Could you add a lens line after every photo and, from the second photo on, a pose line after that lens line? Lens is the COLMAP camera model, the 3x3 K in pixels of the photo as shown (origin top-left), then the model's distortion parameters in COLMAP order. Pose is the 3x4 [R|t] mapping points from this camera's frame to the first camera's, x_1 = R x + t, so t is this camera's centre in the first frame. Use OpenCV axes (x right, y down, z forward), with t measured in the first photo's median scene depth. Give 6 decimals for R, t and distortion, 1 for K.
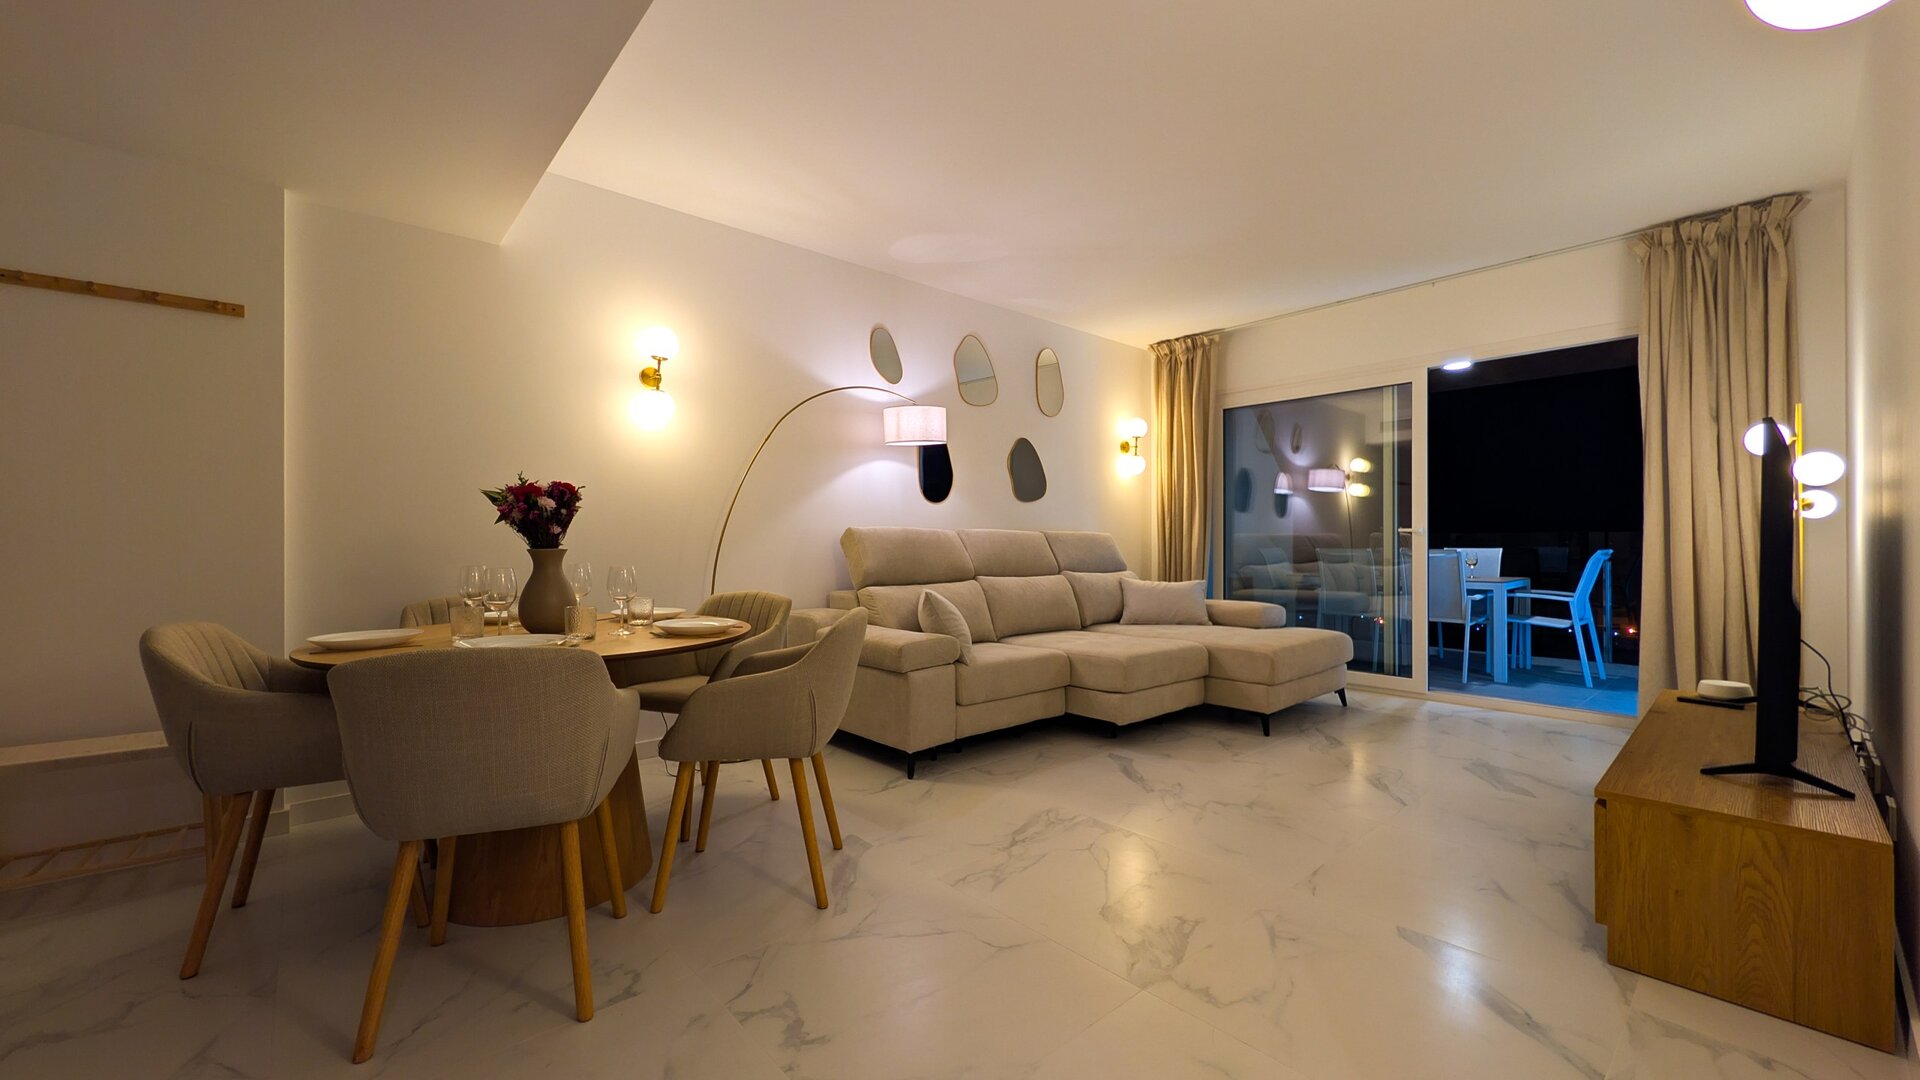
lens RADIAL K [[739.4, 0, 960.0], [0, 739.4, 540.0], [0, 0, 1]] dist [0.001354, 0.000162]
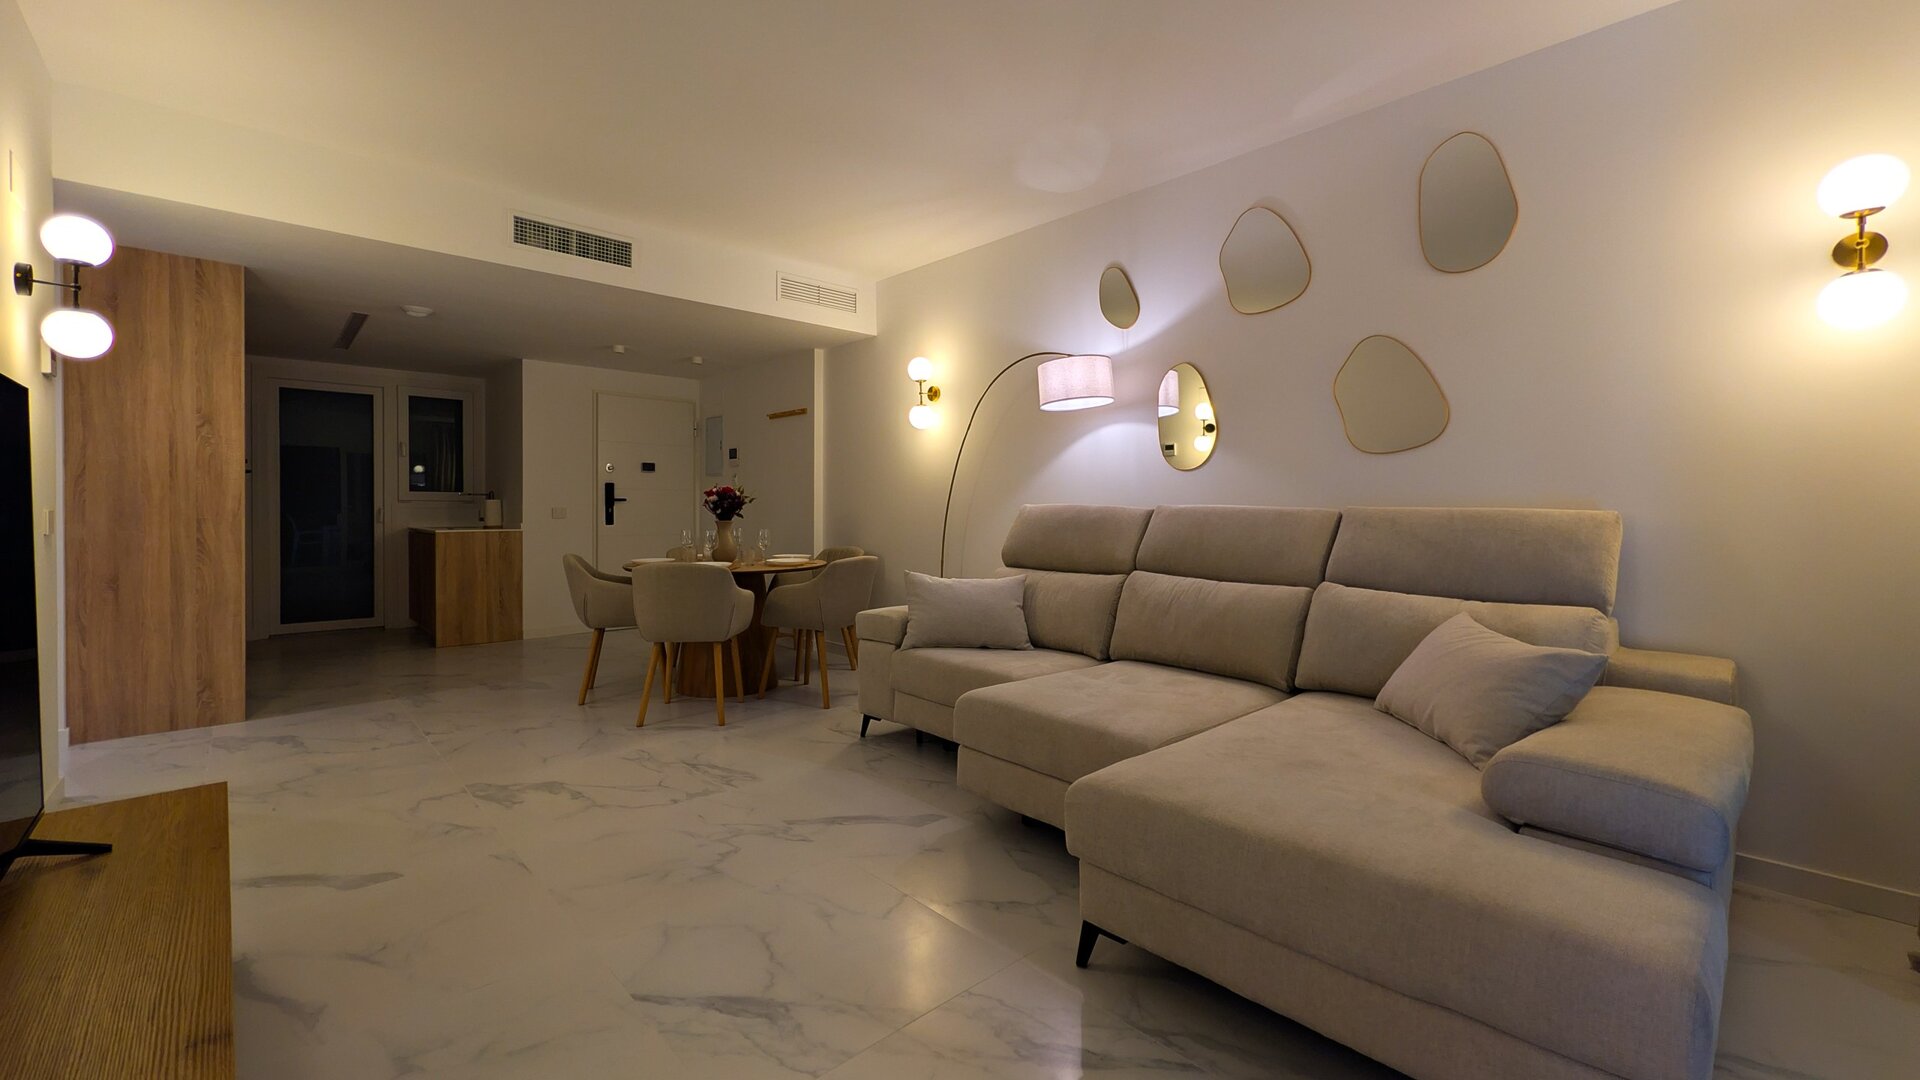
lens RADIAL K [[769.0, 0, 944.1], [0, 769.0, 518.5], [0, 0, 1]] dist [-0.002048, -0.000104]
pose [[0.011597, 0.018133, -0.999768, 1.194644], [0.000223, 0.999835, 0.018137, -0.025976], [0.999933, -0.000433, 0.011591, 1.231944]]
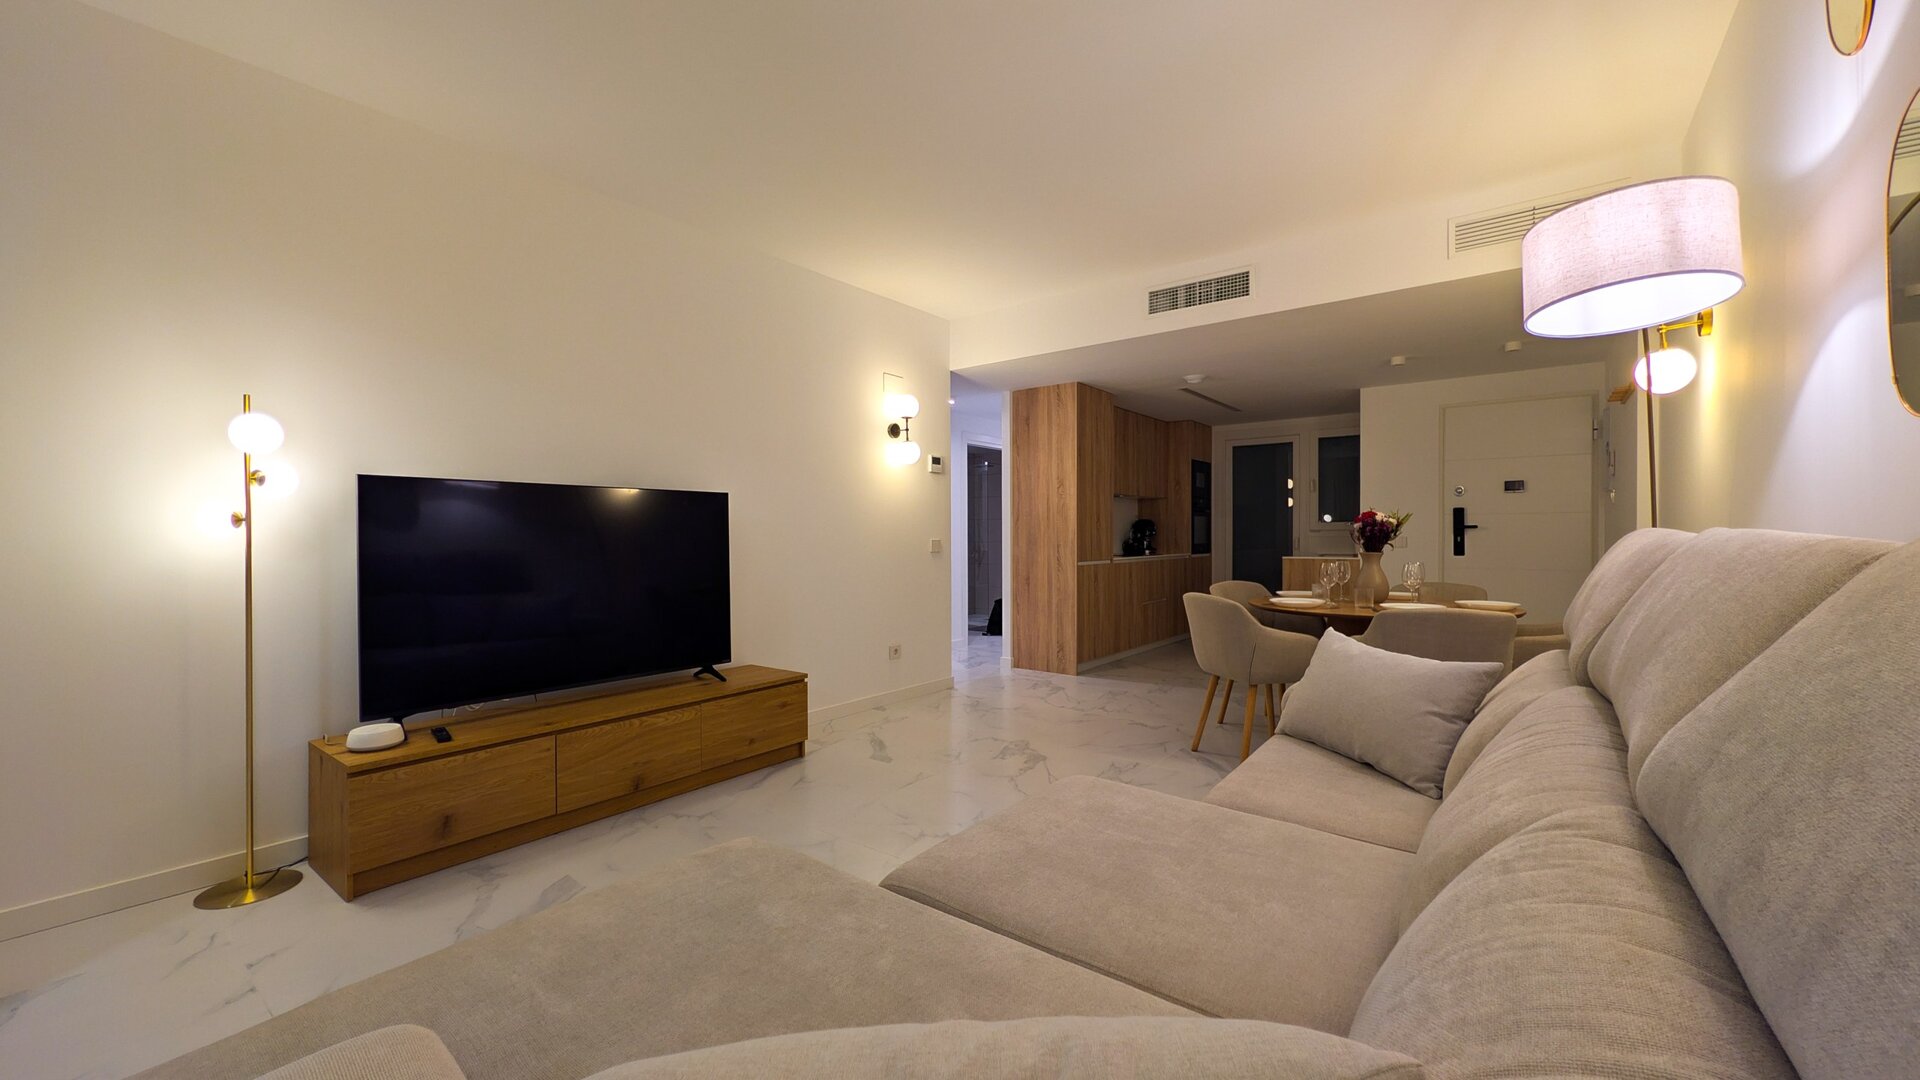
lens RADIAL K [[739.4, 0, 960.0], [0, 739.4, 540.0], [0, 0, 1]] dist [0.001354, 0.000162]
pose [[-0.983536, 0.008807, -0.180497, 0.506553], [0.008404, 0.999960, 0.002999, -0.023256], [0.180516, 0.001433, -0.983571, 1.934528]]
